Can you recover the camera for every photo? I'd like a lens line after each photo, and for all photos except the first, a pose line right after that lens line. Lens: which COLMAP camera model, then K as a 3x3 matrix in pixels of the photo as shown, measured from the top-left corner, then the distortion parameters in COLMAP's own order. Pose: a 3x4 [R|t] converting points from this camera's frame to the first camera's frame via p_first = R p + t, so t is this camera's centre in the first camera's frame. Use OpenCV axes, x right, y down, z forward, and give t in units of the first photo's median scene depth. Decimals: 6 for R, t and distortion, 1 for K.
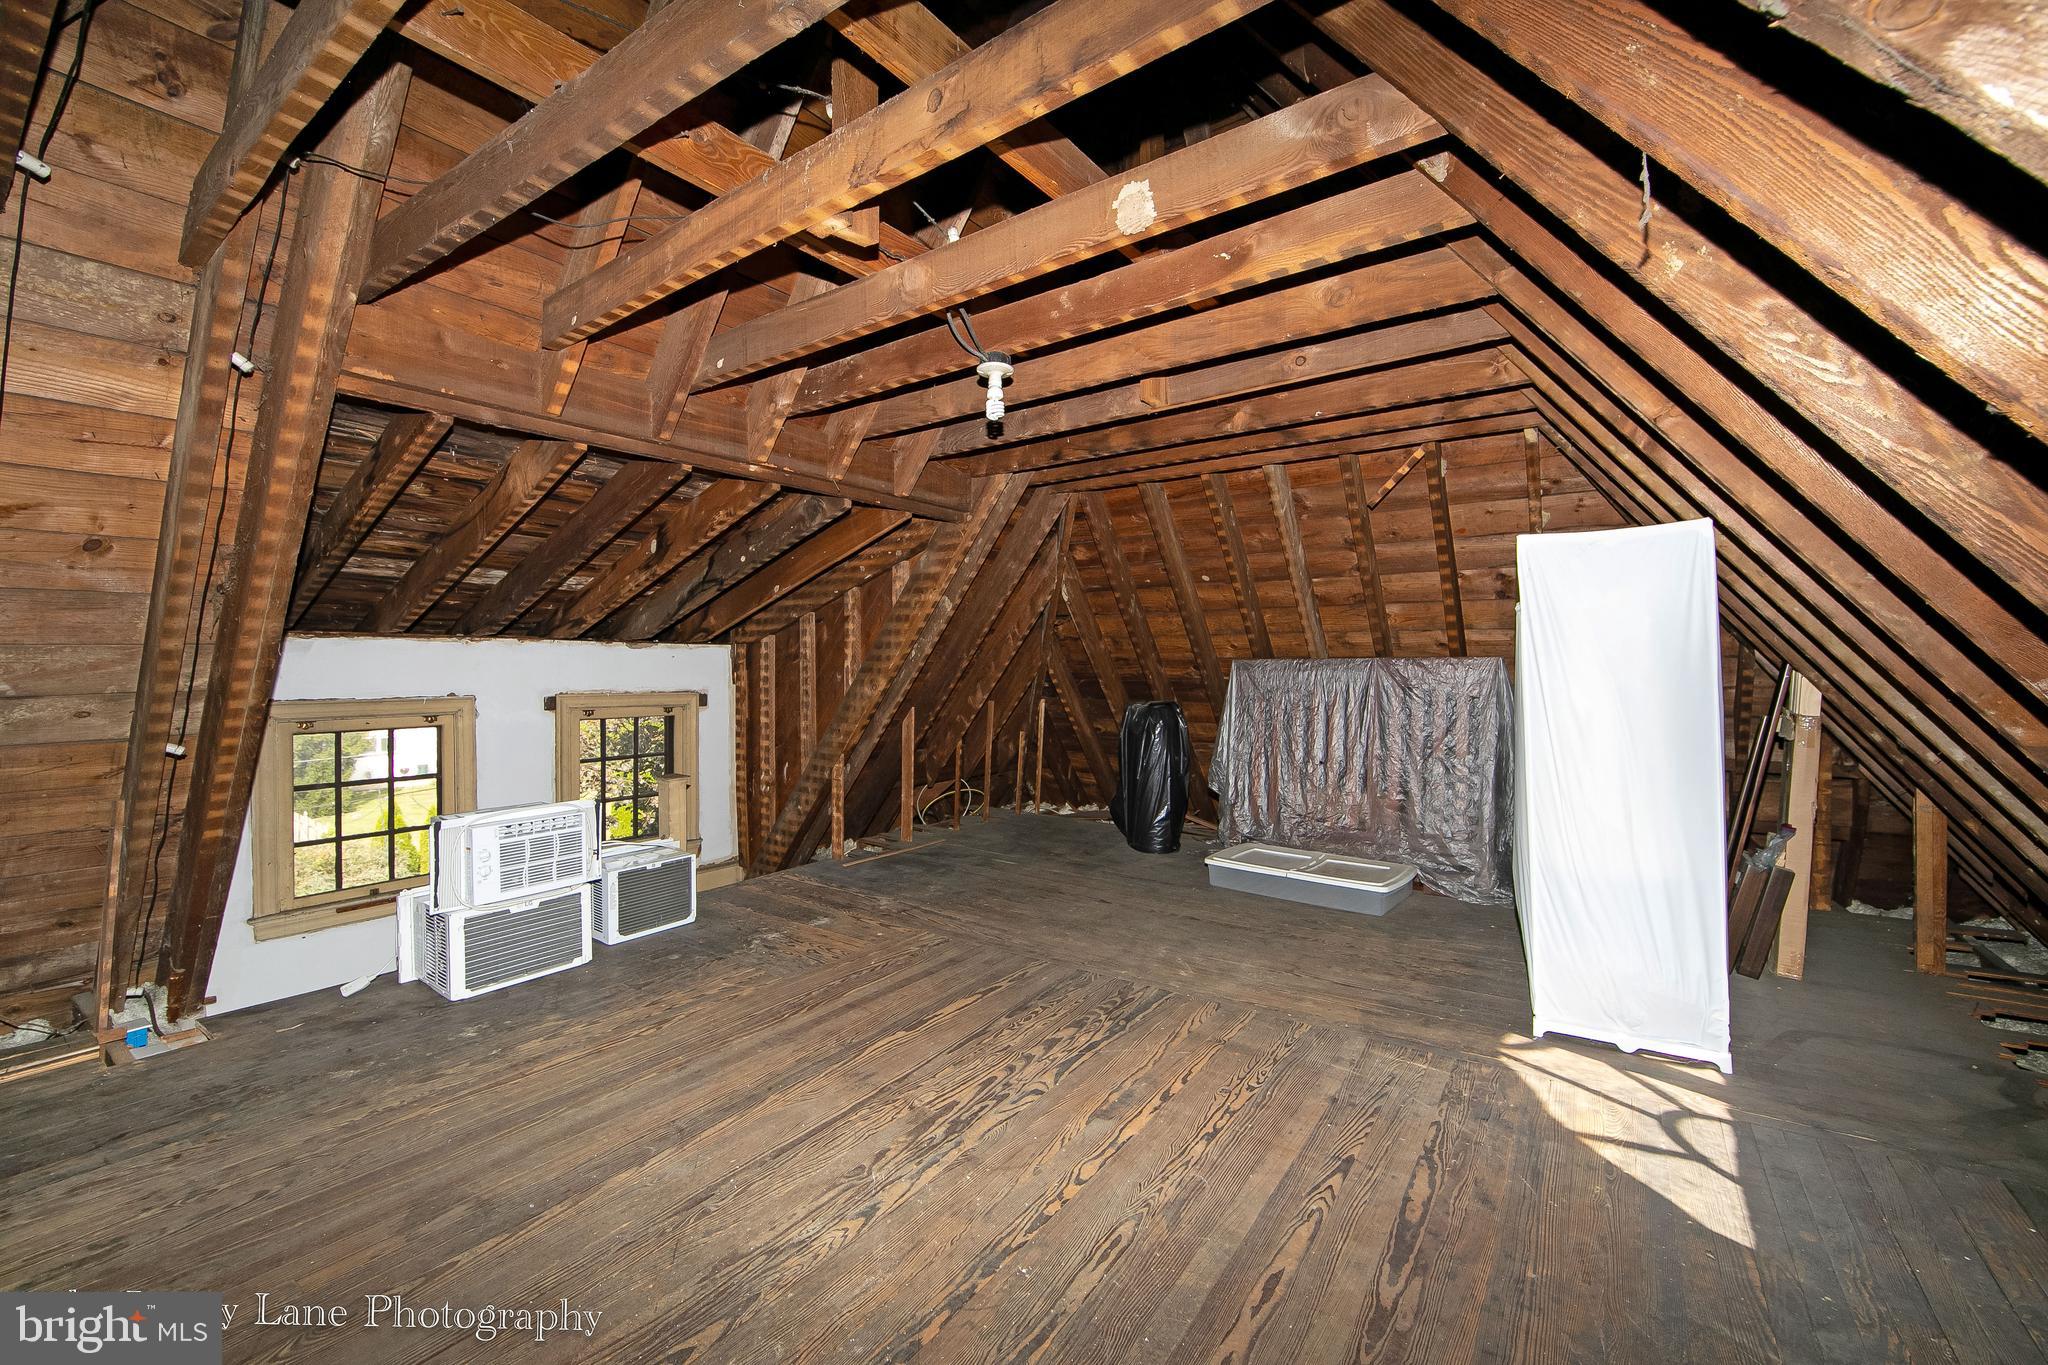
lens RADIAL K [[820.8, 0, 1026.1], [0, 820.8, 675.5], [0, 0, 1]] dist [-0.001904, -0.000378]
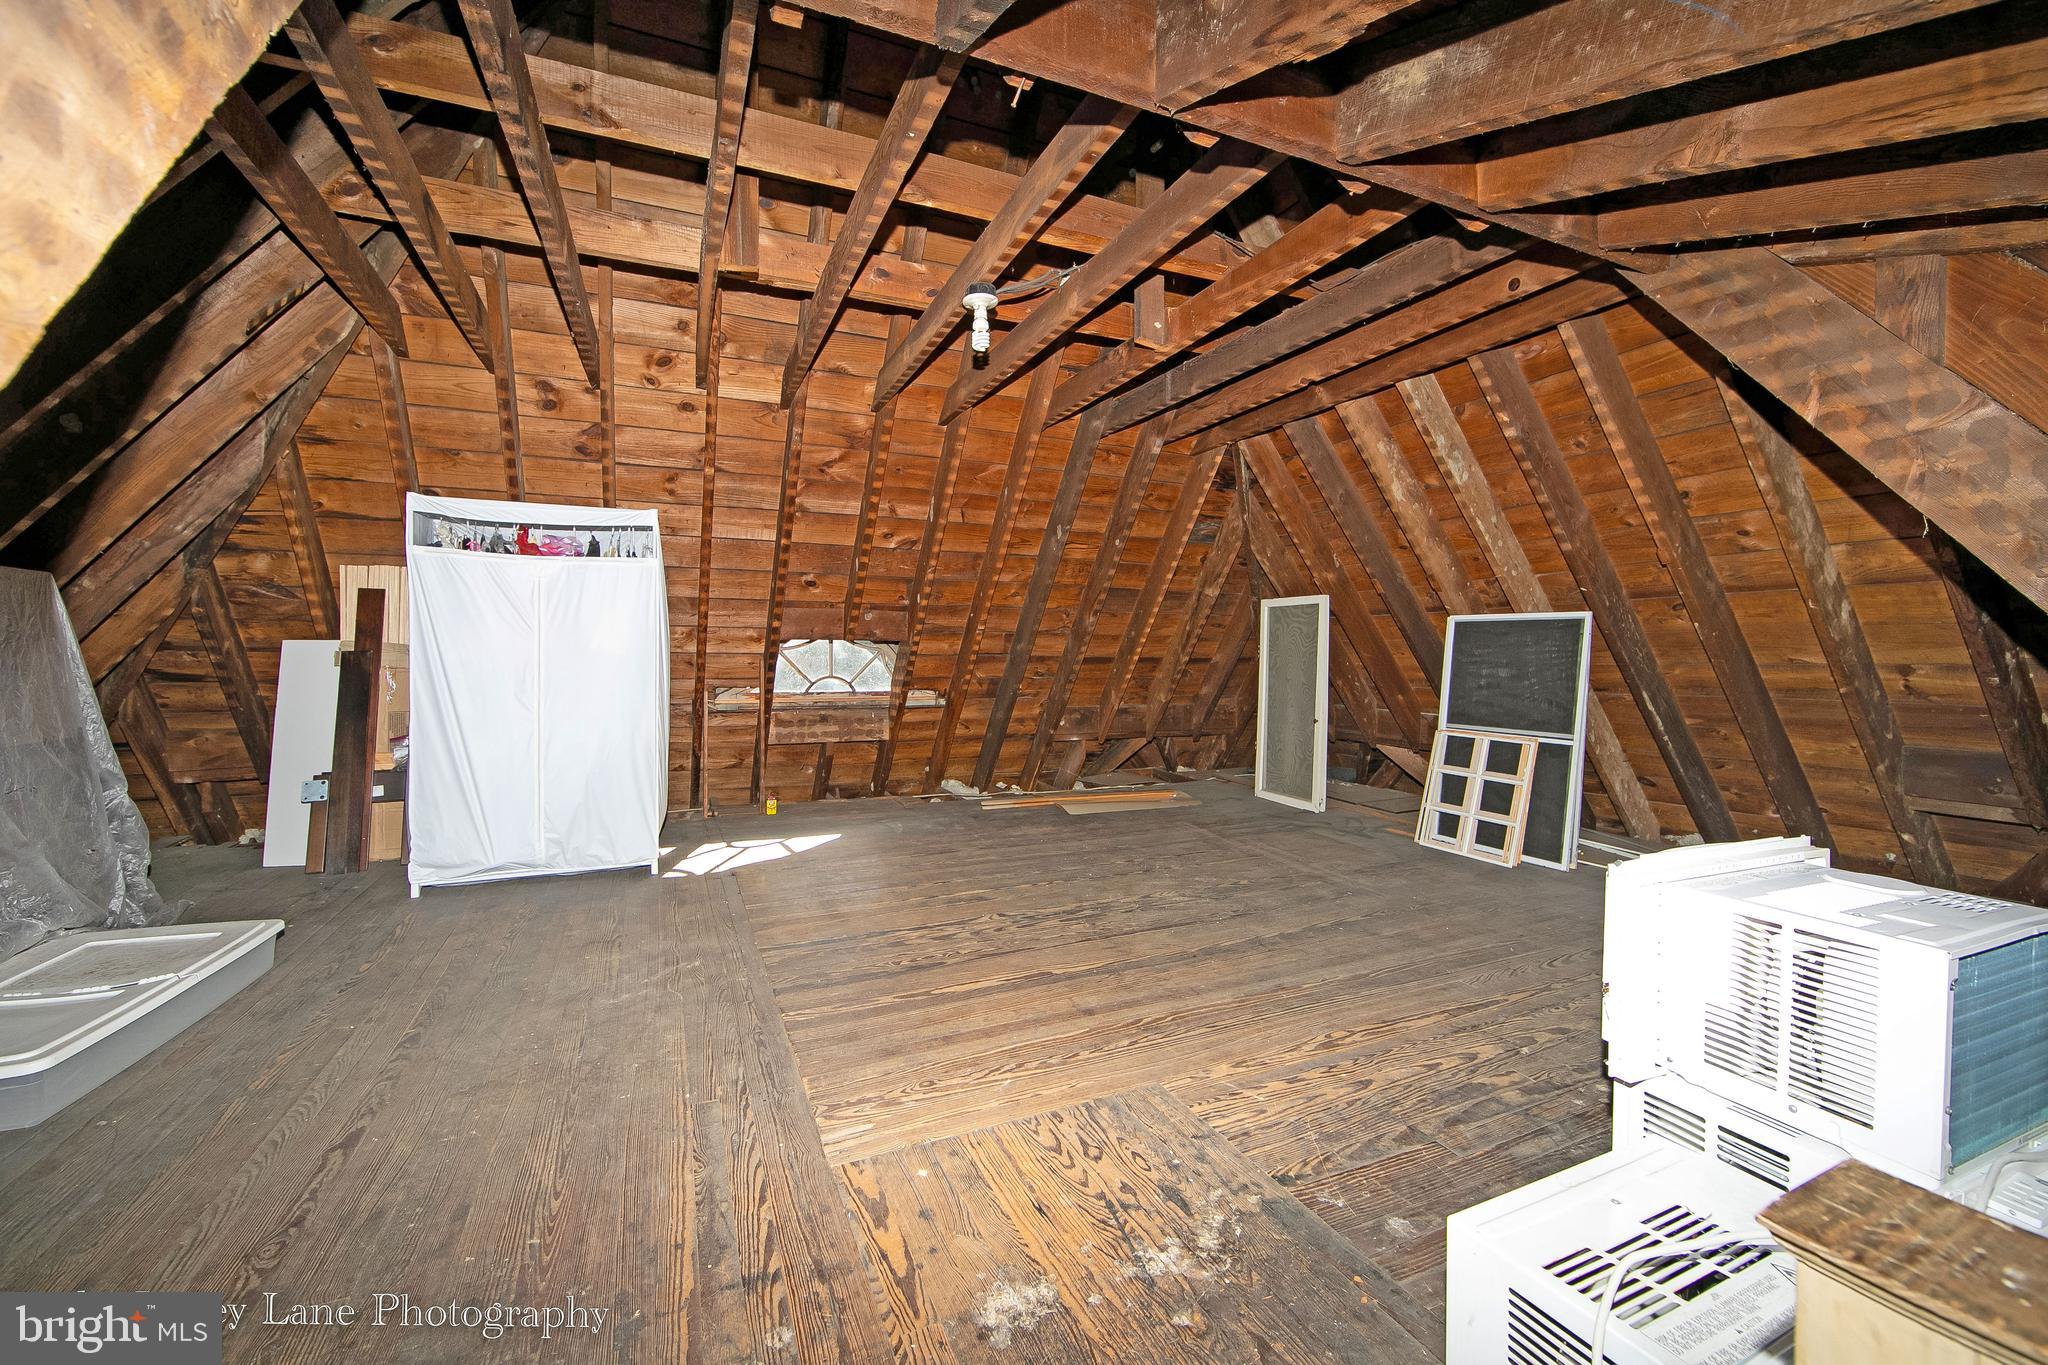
lens RADIAL K [[820.8, 0, 1026.1], [0, 820.8, 675.5], [0, 0, 1]] dist [-0.001904, -0.000378]
pose [[-0.862442, -0.010383, 0.506050, -0.597046], [0.005751, 0.999524, 0.030310, 0.065231], [-0.506124, 0.029051, -0.861971, 1.824740]]
